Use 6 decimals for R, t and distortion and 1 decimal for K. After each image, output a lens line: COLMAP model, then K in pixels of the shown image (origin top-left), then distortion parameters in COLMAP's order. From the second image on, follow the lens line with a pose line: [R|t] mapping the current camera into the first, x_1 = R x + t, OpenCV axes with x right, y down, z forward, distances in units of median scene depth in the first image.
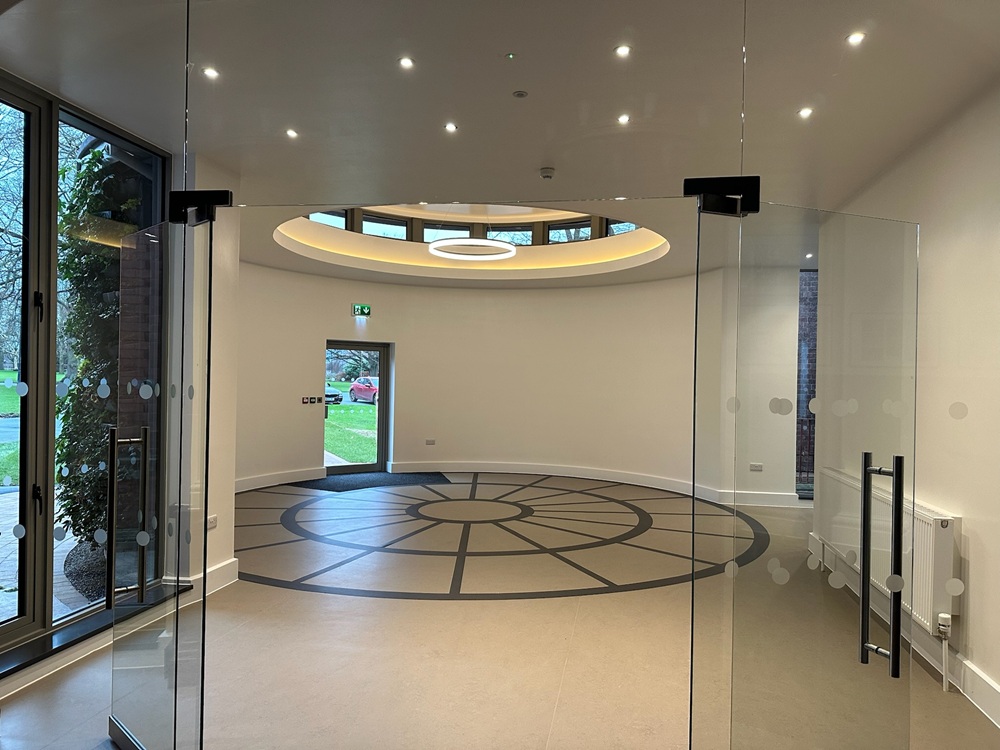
lens RADIAL K [[705.4, 0, 501.6], [0, 705.4, 382.5], [0, 0, 1]] dist [0.077017, -0.082798]
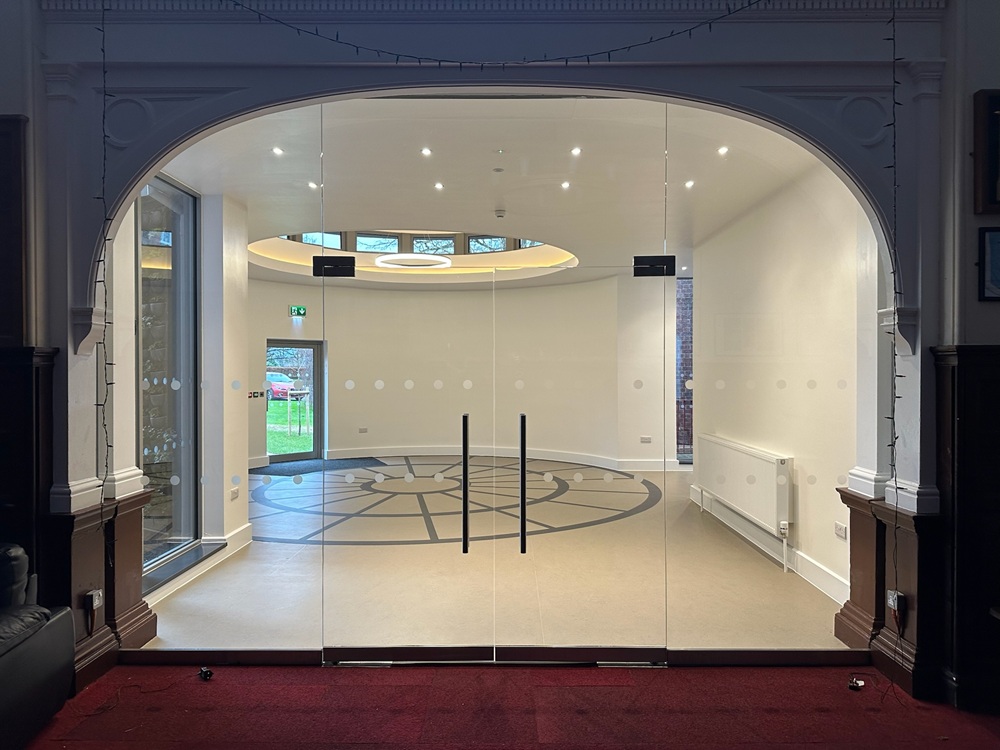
lens RADIAL K [[699.5, 0, 500.0], [0, 699.5, 375.0], [0, 0, 1]] dist [0.183904, -0.389891]
pose [[0.986748, -0.021591, 0.160819, -0.074886], [0.021384, 0.999767, 0.003018, -0.000533], [-0.160847, 0.000461, 0.986979, -0.140339]]
